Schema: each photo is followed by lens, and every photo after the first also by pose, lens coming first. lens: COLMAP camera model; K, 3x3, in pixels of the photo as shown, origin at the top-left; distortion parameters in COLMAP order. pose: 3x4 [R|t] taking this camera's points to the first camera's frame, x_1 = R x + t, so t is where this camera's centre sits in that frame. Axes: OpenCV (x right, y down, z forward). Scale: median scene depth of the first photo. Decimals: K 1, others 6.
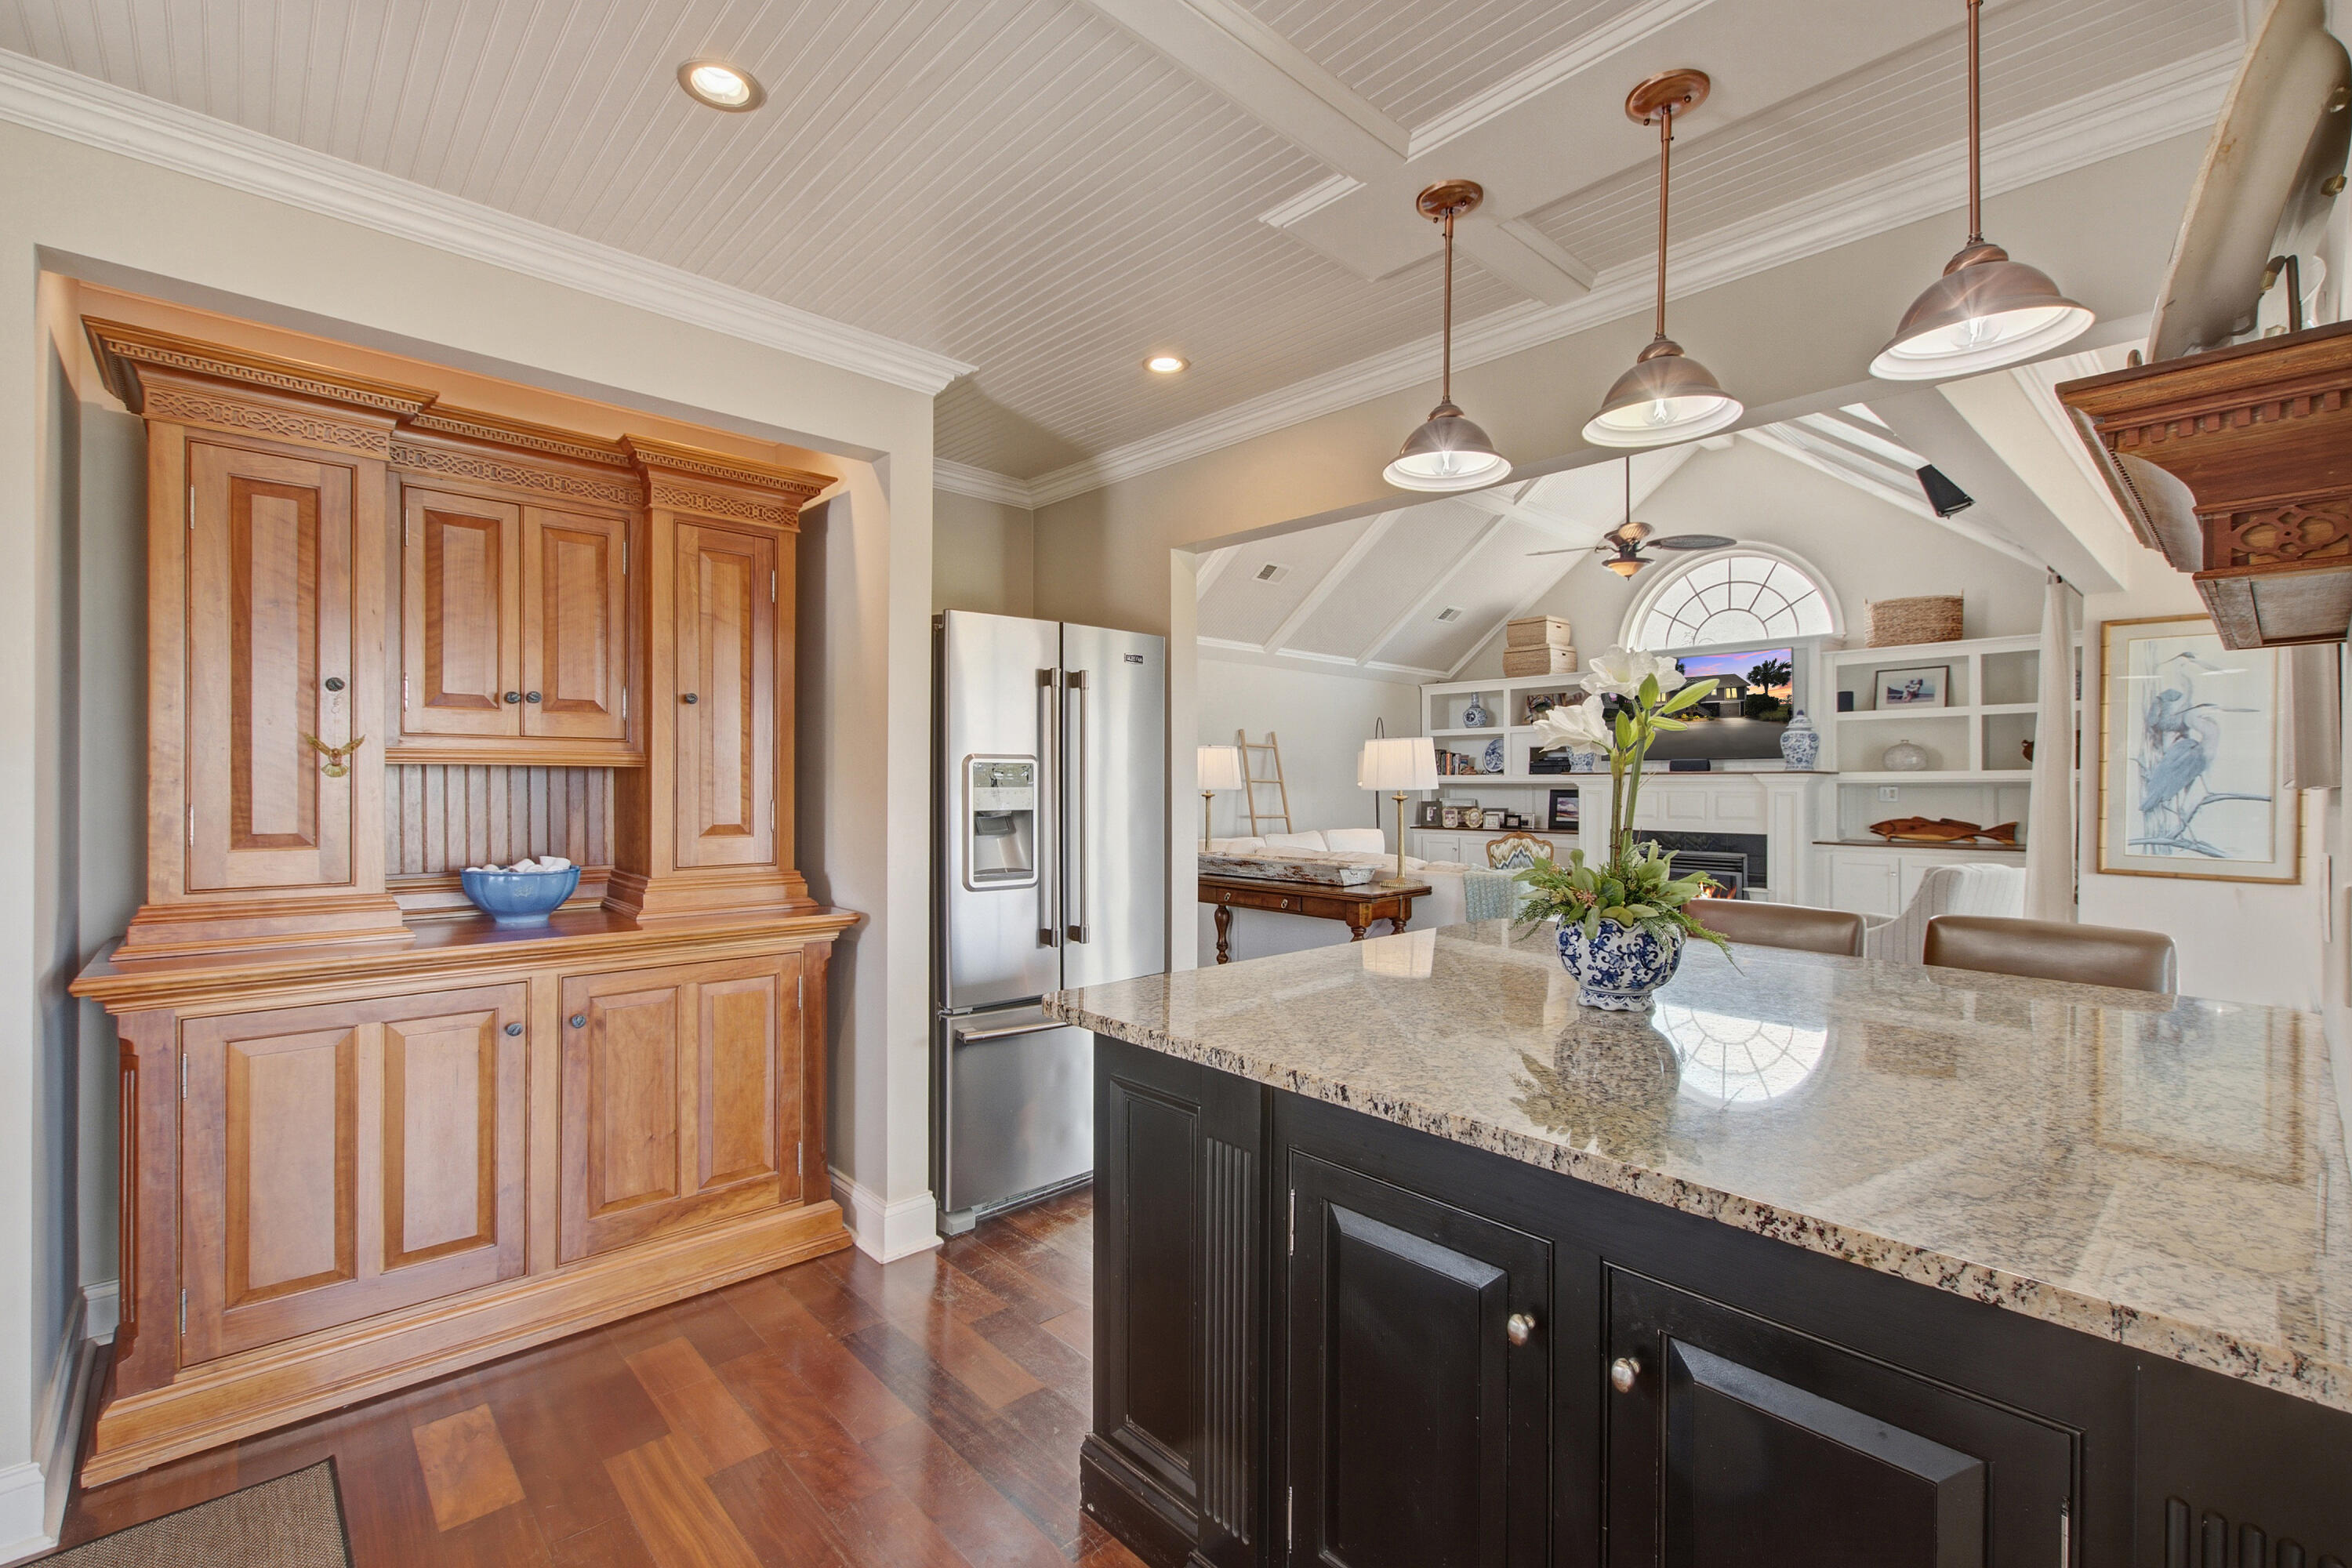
lens RADIAL K [[1015.8, 0, 1155.6], [0, 1015.8, 789.1], [0, 0, 1]] dist [0.000959, 0.000215]
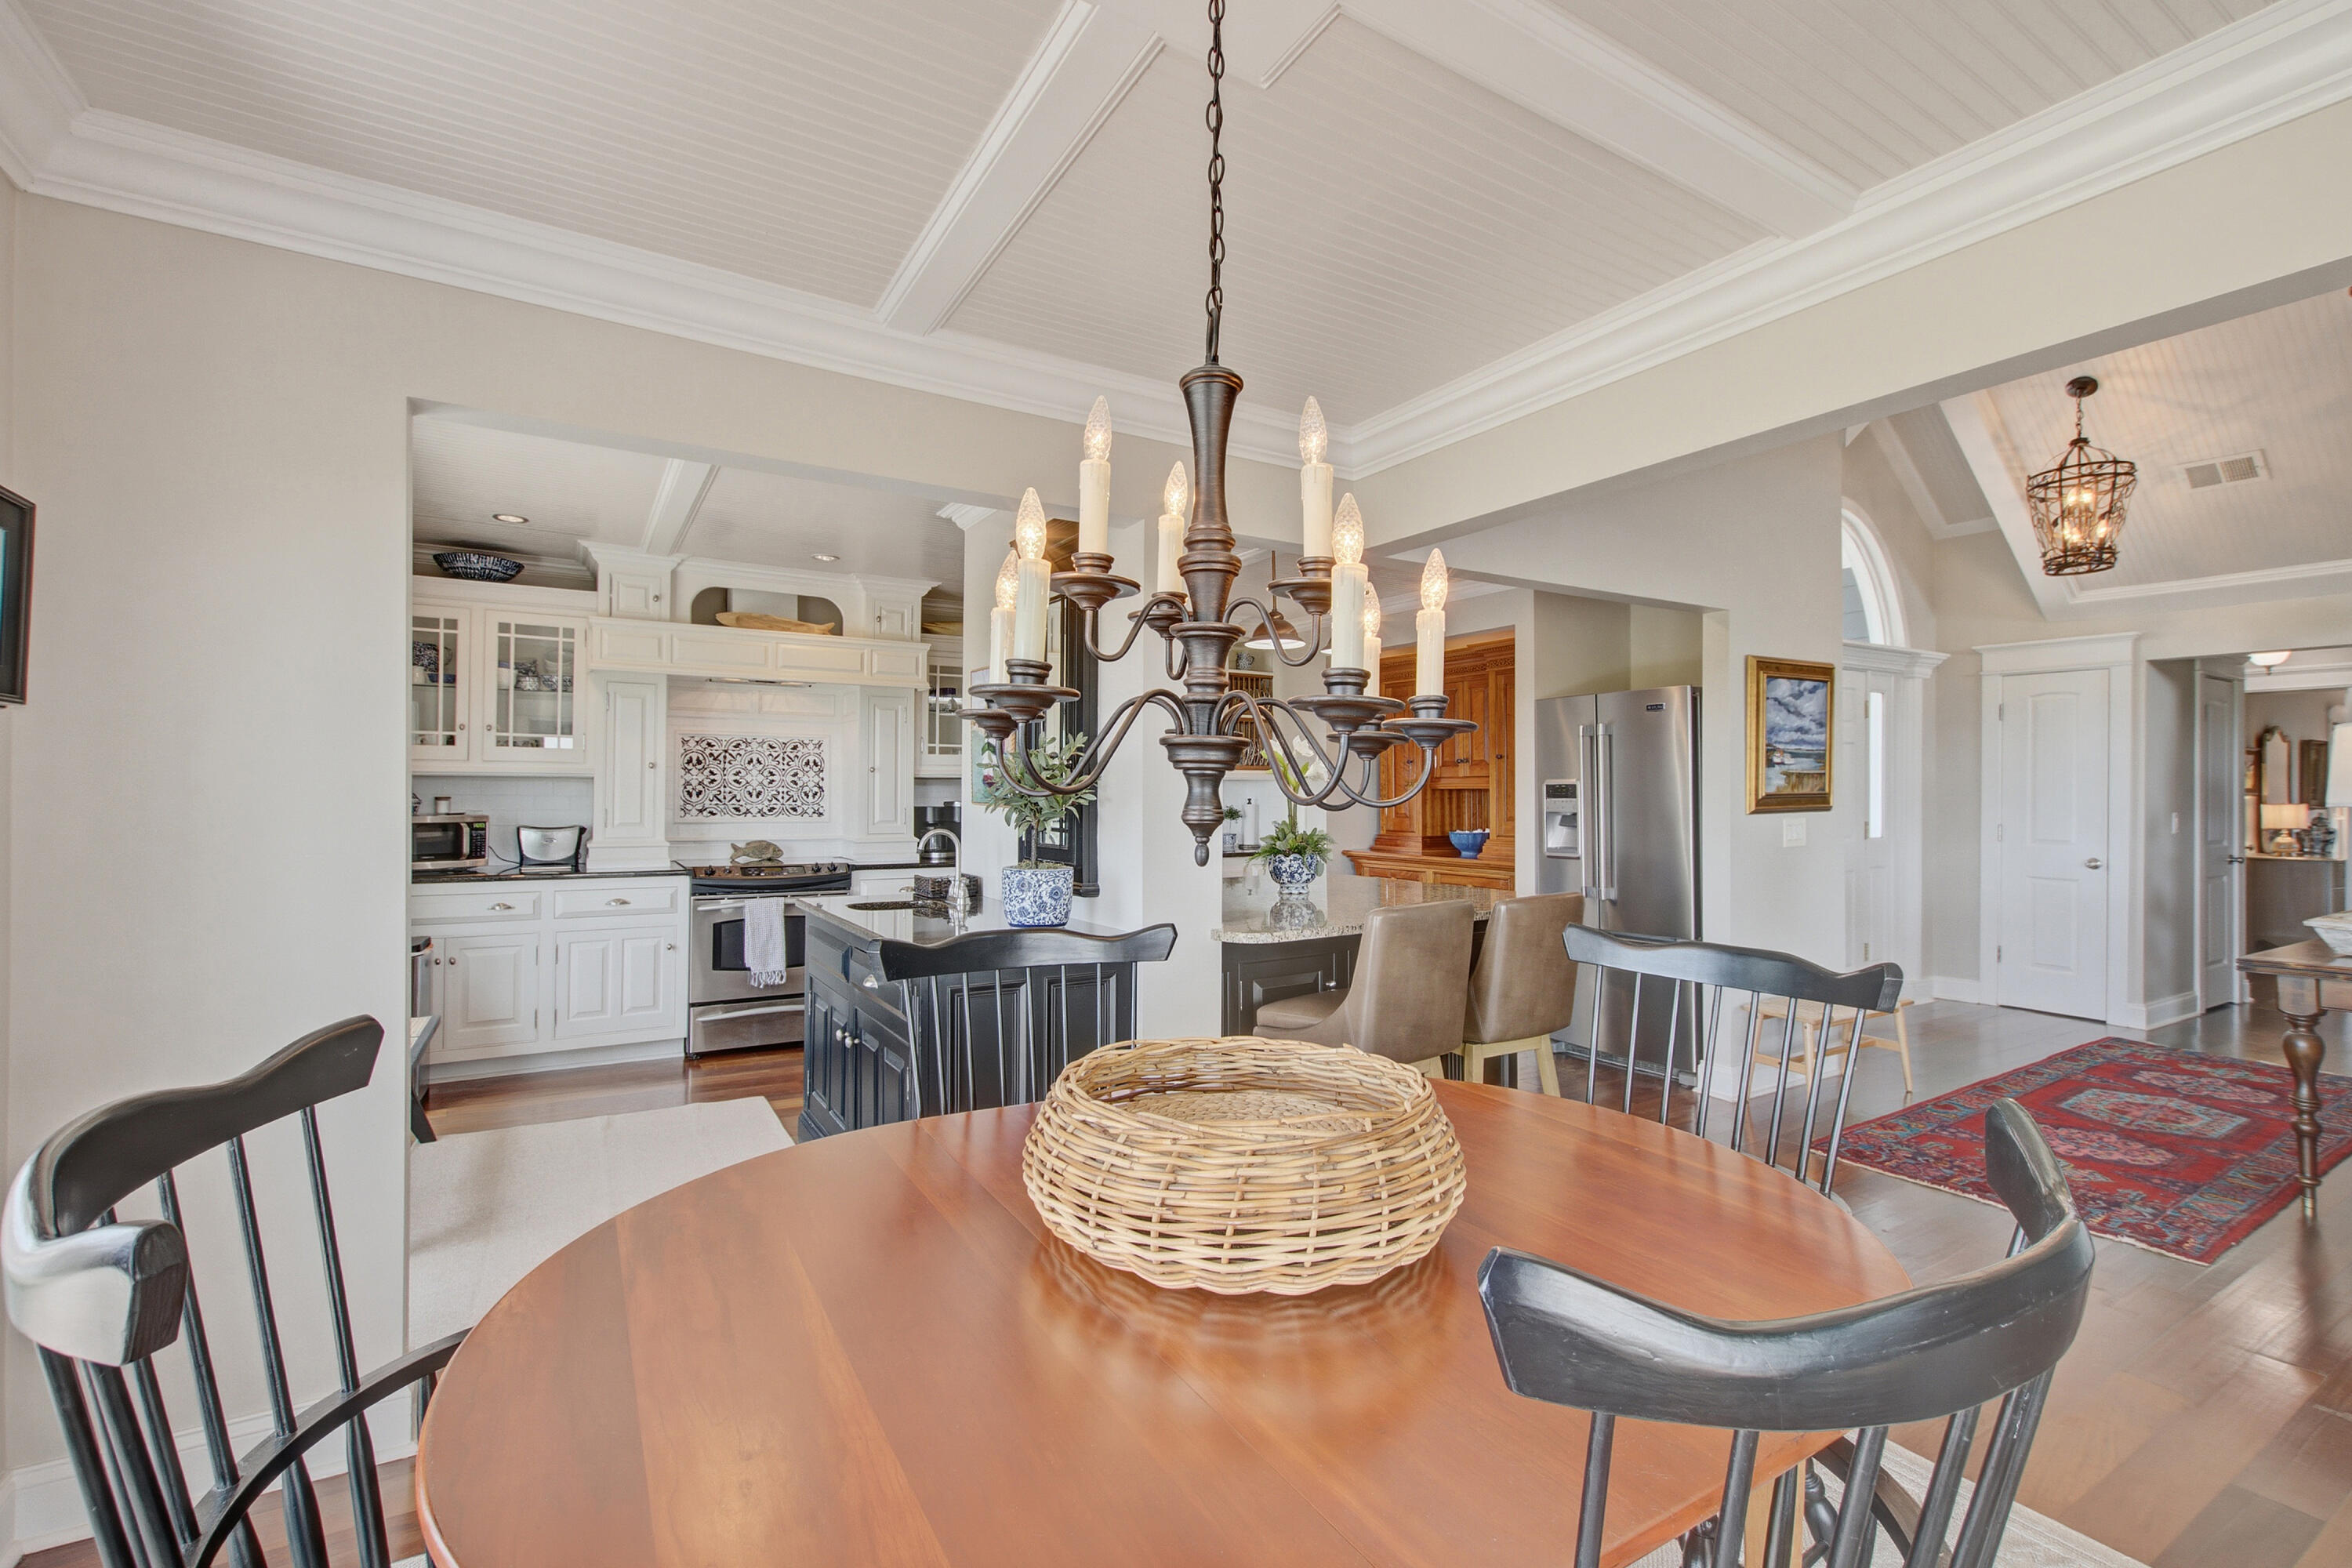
lens RADIAL K [[1026.0, 0, 1176.8], [0, 1026.0, 784.7], [0, 0, 1]] dist [0.002297, -0.000189]
pose [[-0.183898, -0.011684, -0.982876, 1.755120], [-0.004857, 0.999928, -0.010978, -0.002521], [0.982933, 0.002755, -0.183941, 0.717972]]
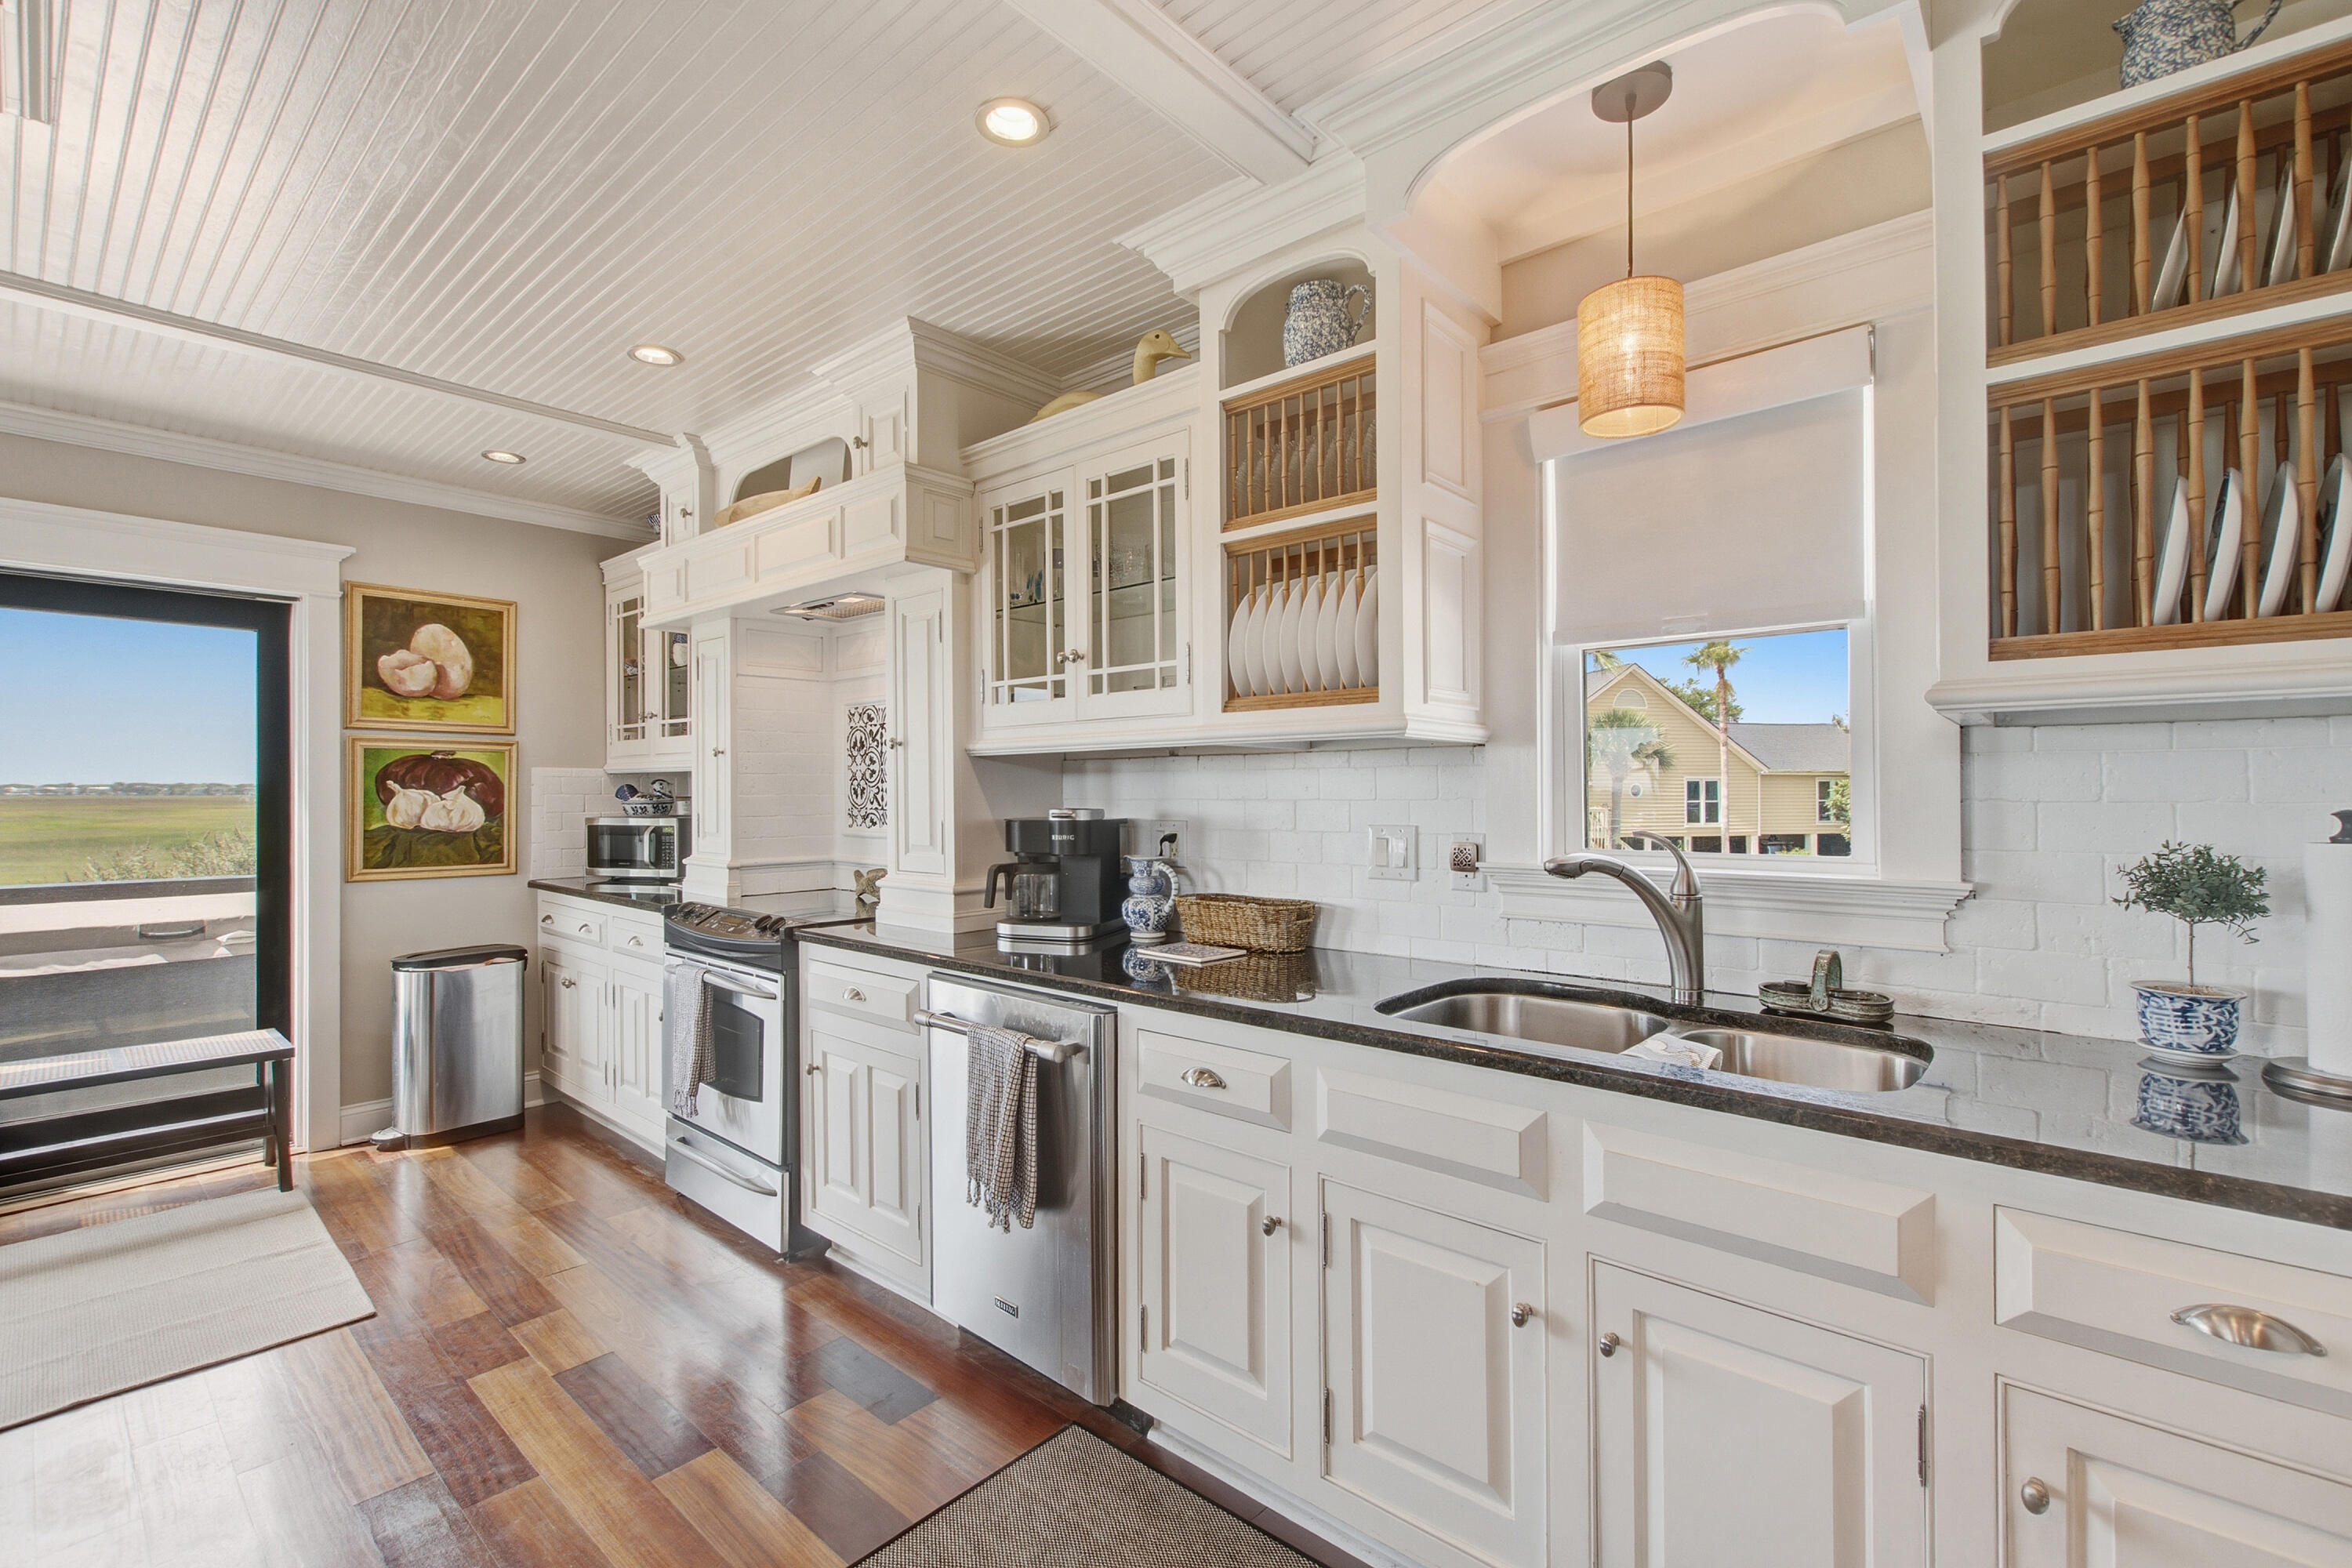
lens RADIAL K [[1028.1, 0, 1180.5], [0, 1028.1, 784.6], [0, 0, 1]] dist [-0.002299, -0.000671]
pose [[-0.992007, -0.003104, -0.126143, -0.273574], [-0.002250, 0.999974, -0.006910, -0.004275], [0.126161, -0.006571, -0.991988, 0.805008]]
